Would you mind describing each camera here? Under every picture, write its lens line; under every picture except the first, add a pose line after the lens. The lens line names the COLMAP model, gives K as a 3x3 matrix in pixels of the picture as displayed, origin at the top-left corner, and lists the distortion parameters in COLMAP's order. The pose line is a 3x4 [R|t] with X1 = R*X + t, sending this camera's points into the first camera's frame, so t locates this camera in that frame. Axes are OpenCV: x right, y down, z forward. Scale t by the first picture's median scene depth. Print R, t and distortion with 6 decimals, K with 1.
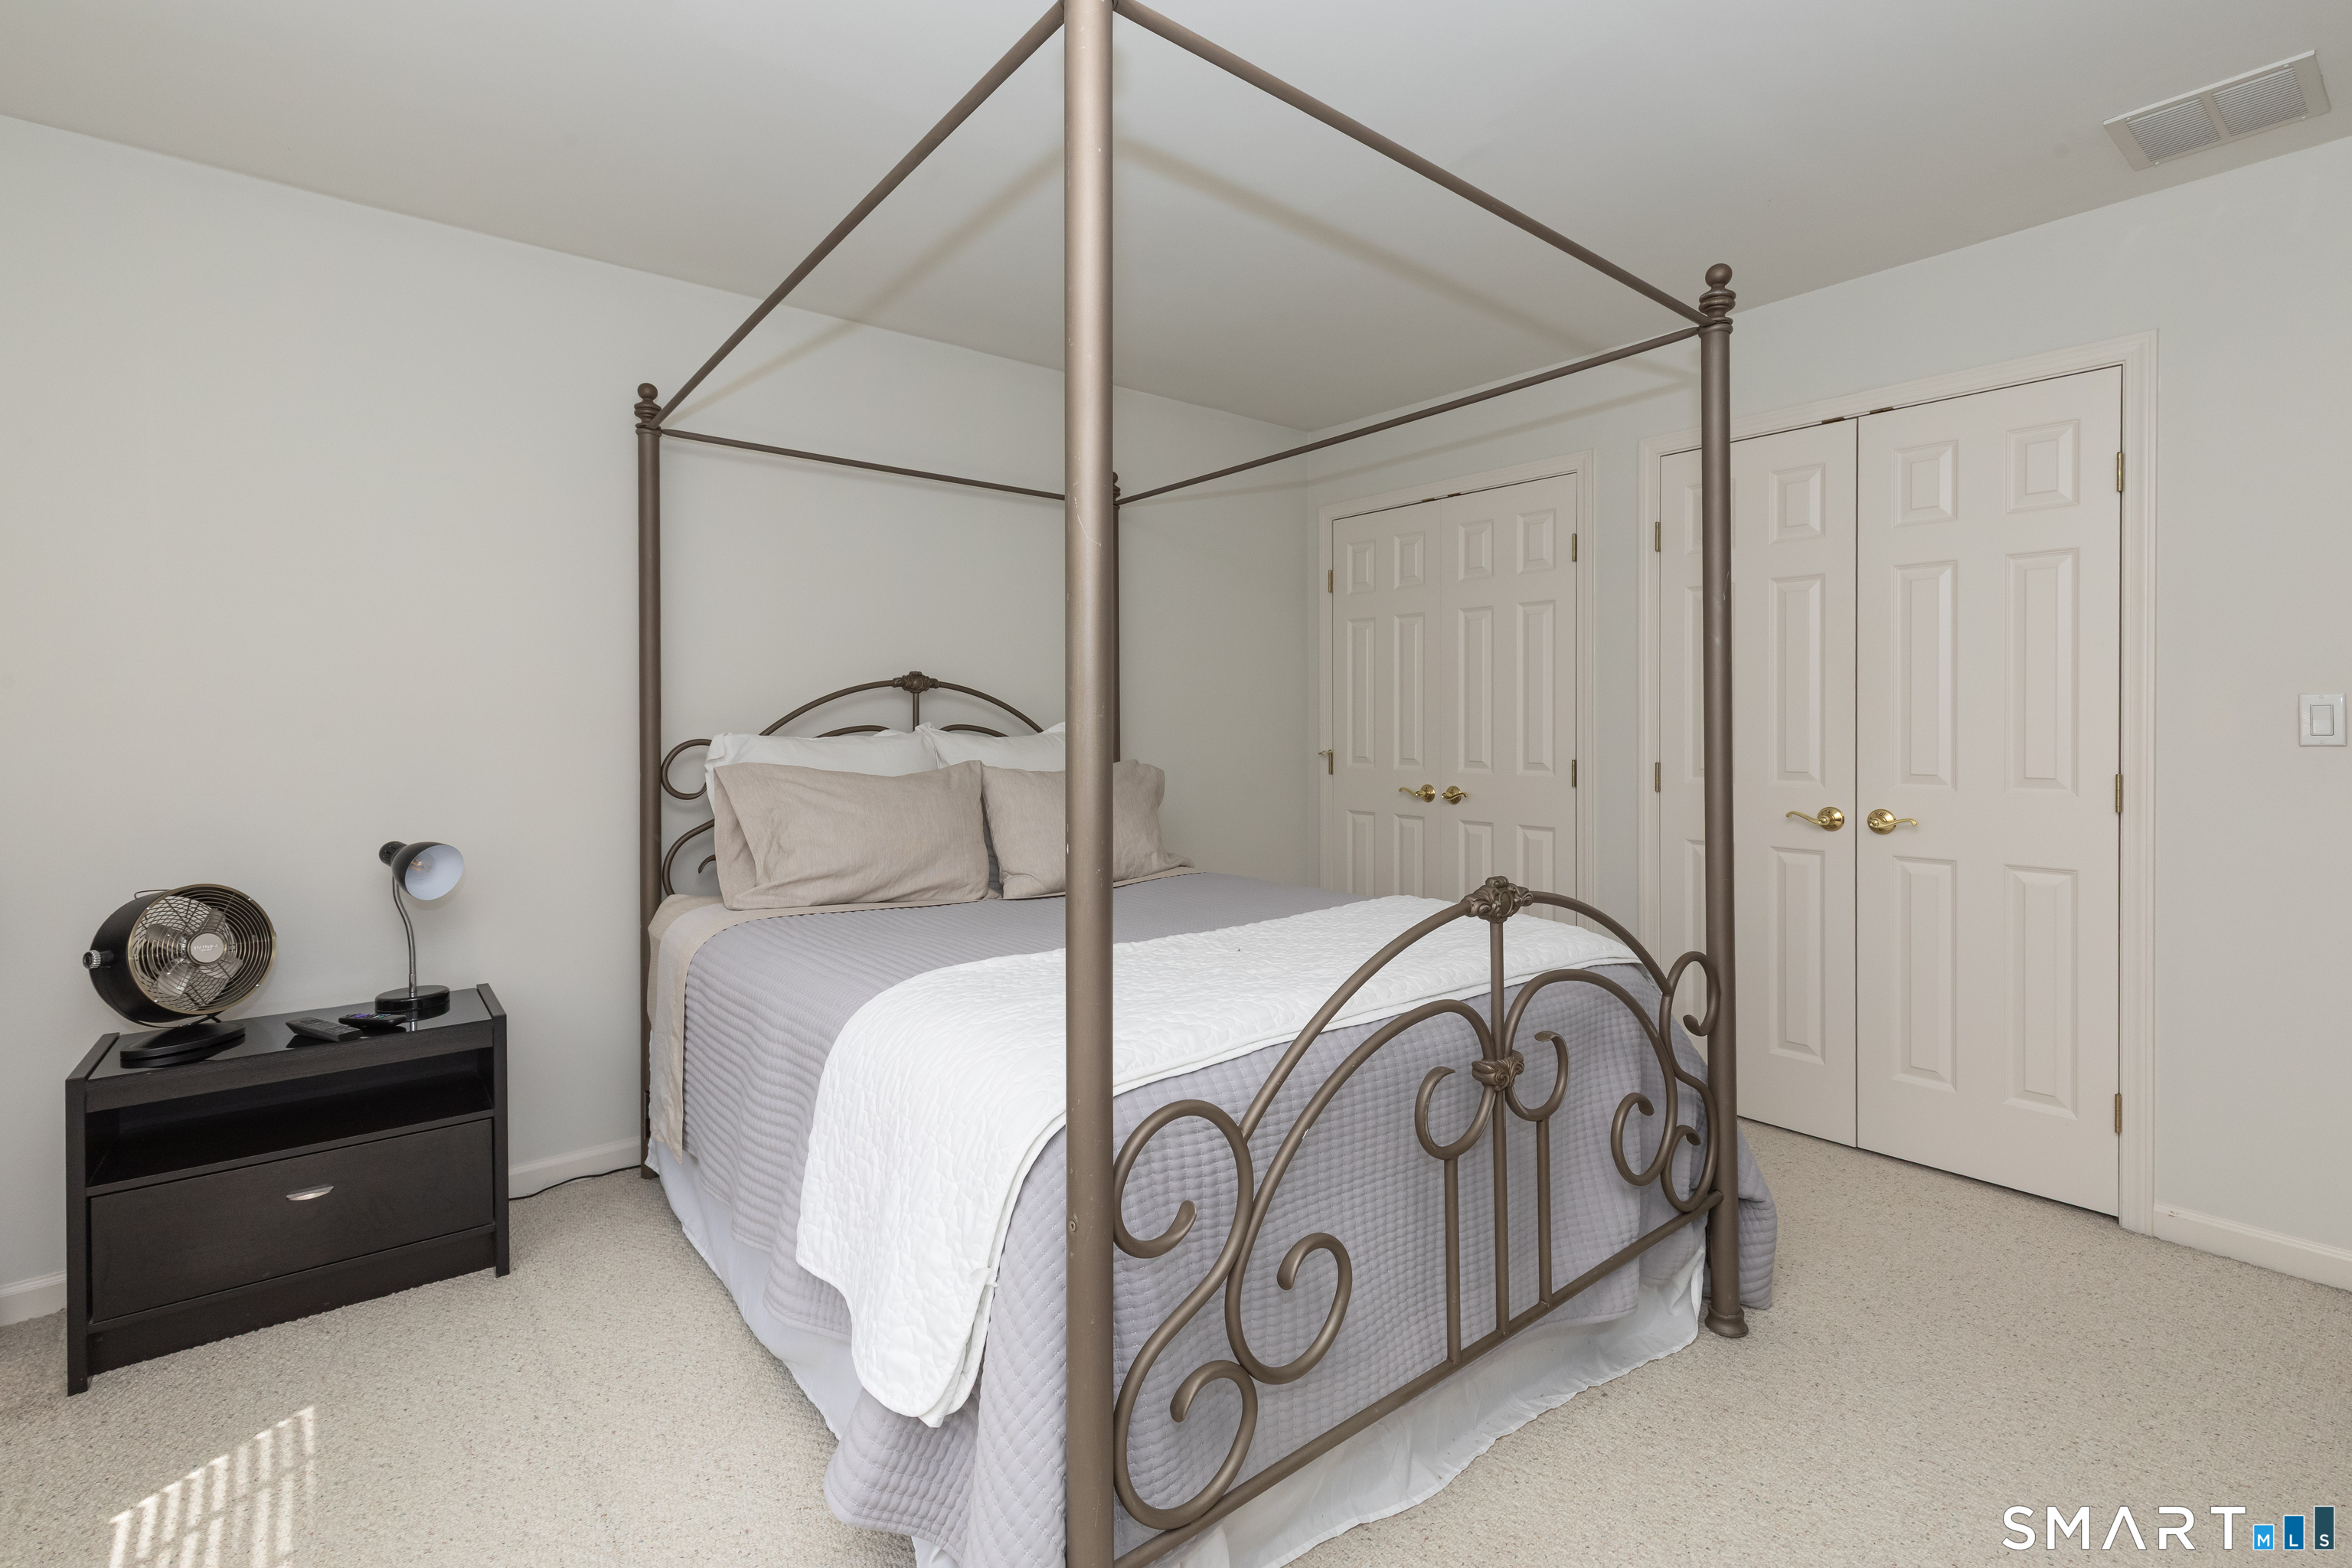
lens RADIAL K [[1071.7, 0, 1214.4], [0, 1071.7, 718.5], [0, 0, 1]] dist [0.003599, -0.000259]
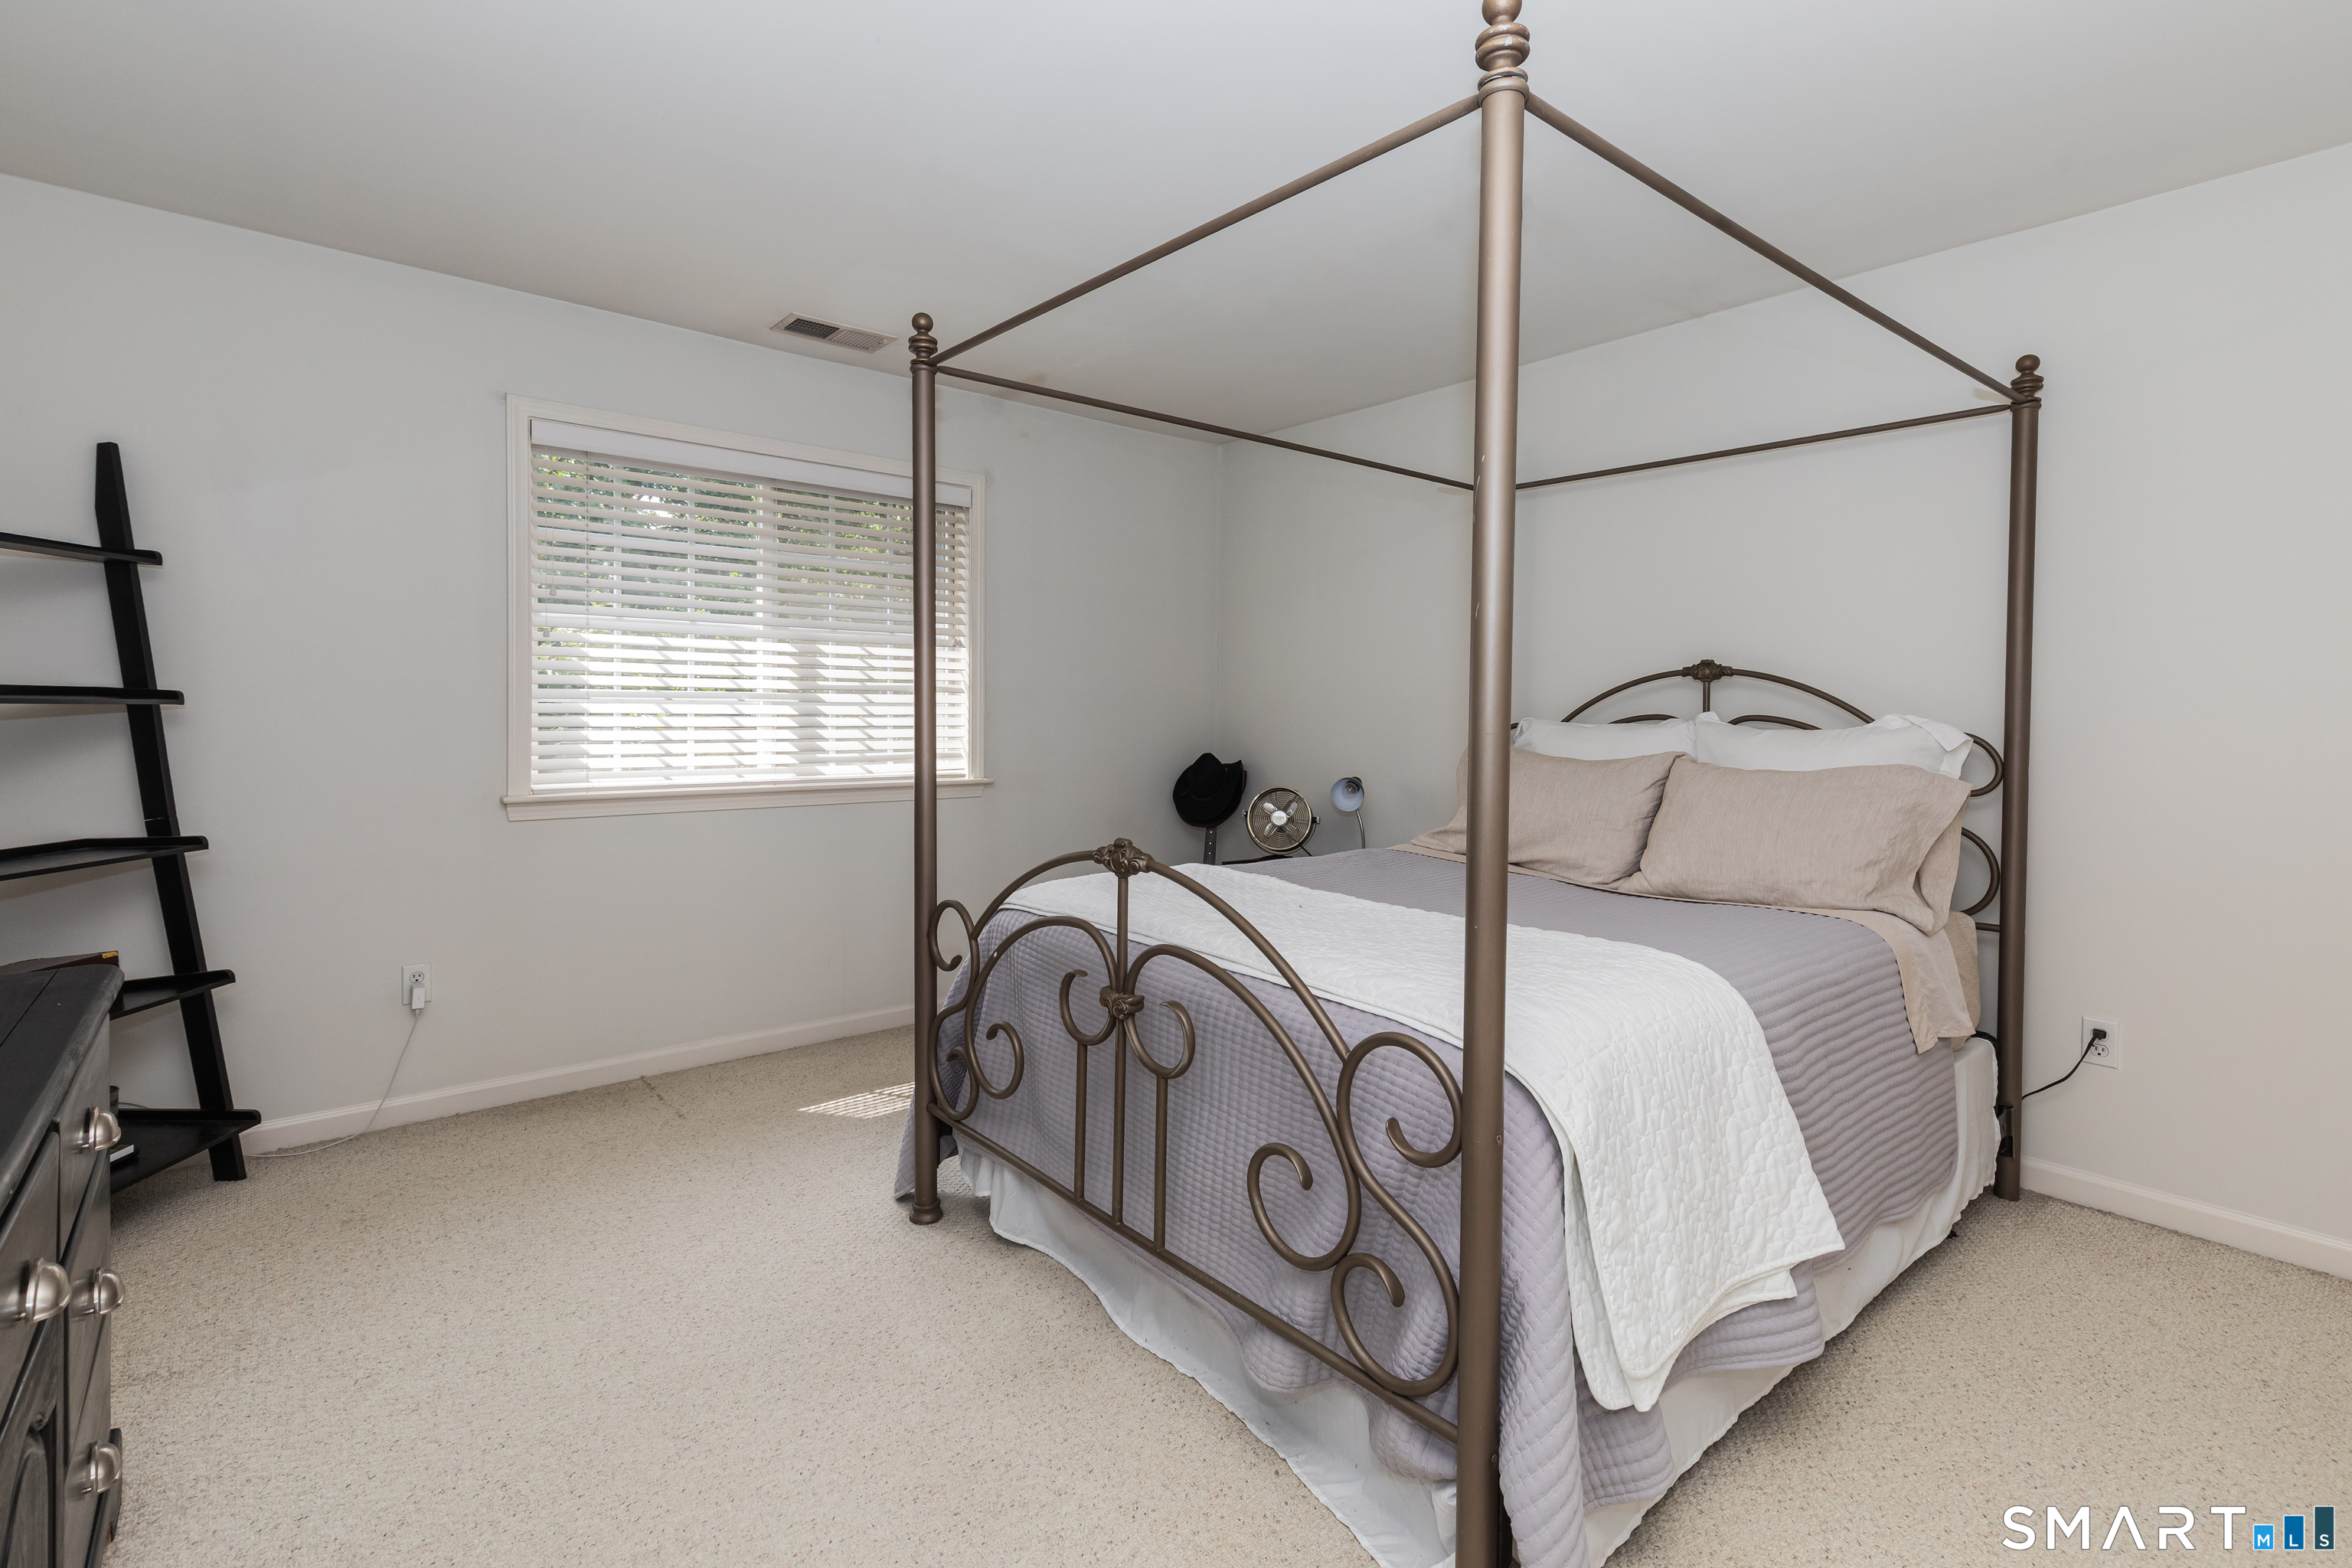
lens RADIAL K [[1071.7, 0, 1214.4], [0, 1071.7, 718.5], [0, 0, 1]] dist [0.003599, -0.000259]
pose [[0.003013, 0.005780, -0.999979, 0.928838], [0.001957, 0.999981, 0.005786, 0.004397], [0.999994, -0.001974, 0.003002, 0.706574]]
